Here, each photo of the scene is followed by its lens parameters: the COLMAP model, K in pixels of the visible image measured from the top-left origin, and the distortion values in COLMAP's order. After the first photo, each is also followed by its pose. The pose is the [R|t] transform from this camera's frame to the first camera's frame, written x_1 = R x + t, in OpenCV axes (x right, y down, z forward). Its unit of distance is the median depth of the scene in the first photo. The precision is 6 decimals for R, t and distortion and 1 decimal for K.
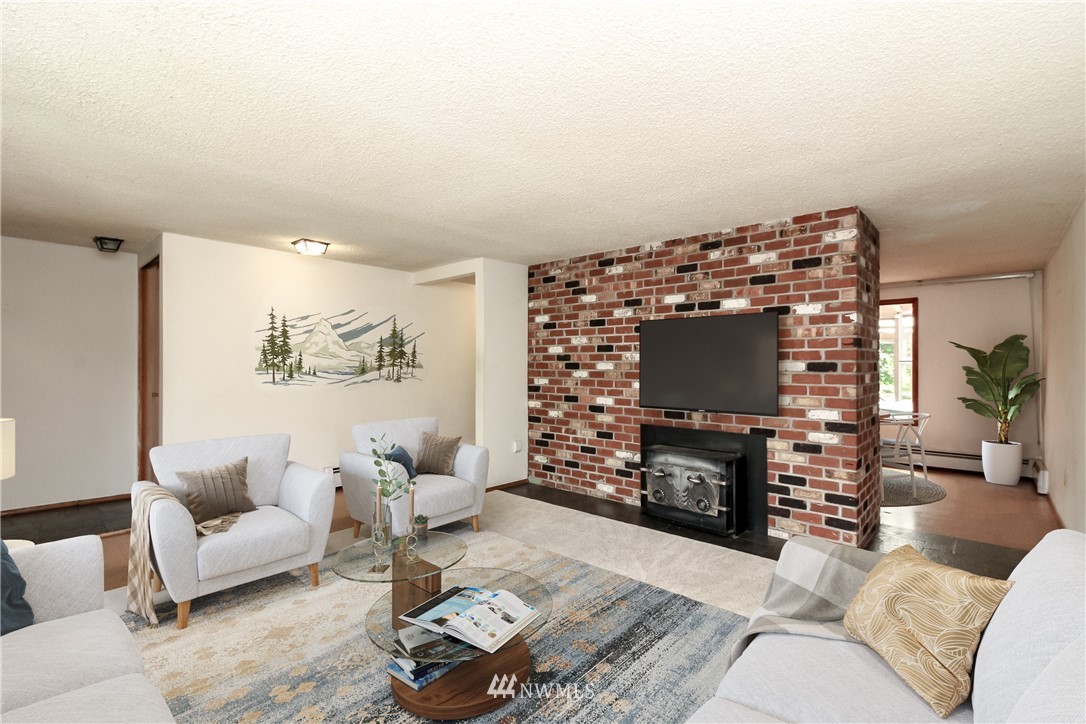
lens RADIAL K [[497.4, 0, 545.3], [0, 497.4, 358.9], [0, 0, 1]] dist [0.003927, -0.000046]
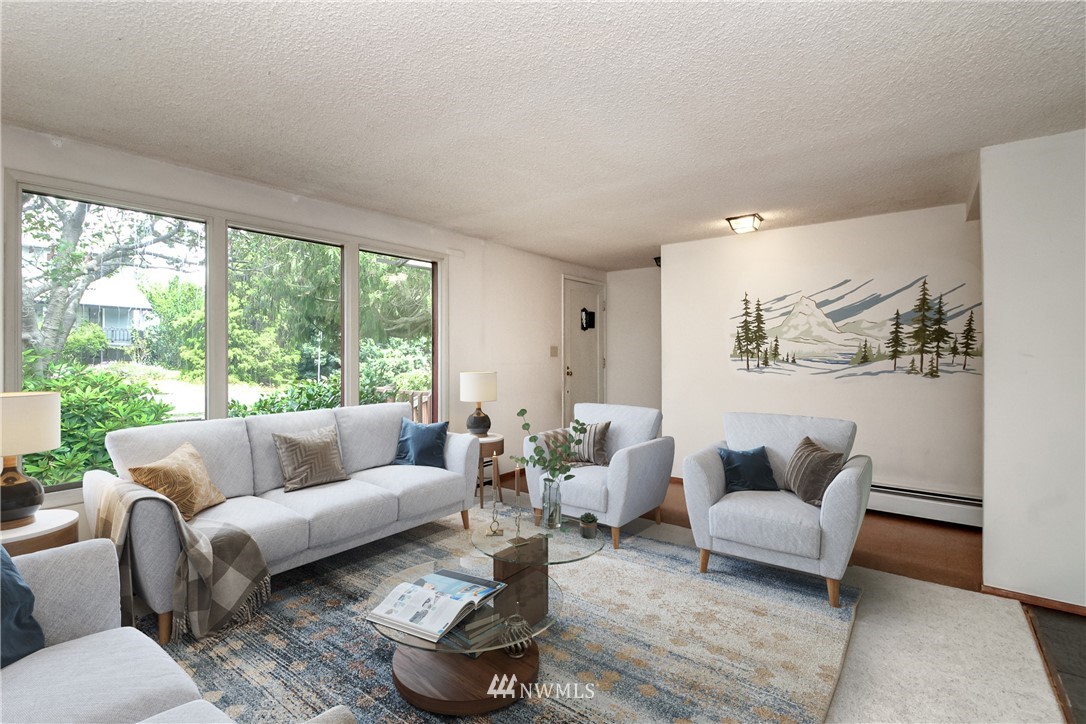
lens RADIAL K [[497.4, 0, 546.7], [0, 497.4, 364.3], [0, 0, 1]] dist [0.003927, -0.000046]
pose [[0.116325, 0.009012, -0.993170, 0.349059], [0.002772, 0.999952, 0.009398, 0.025047], [0.993207, -0.003846, 0.116294, 0.468423]]
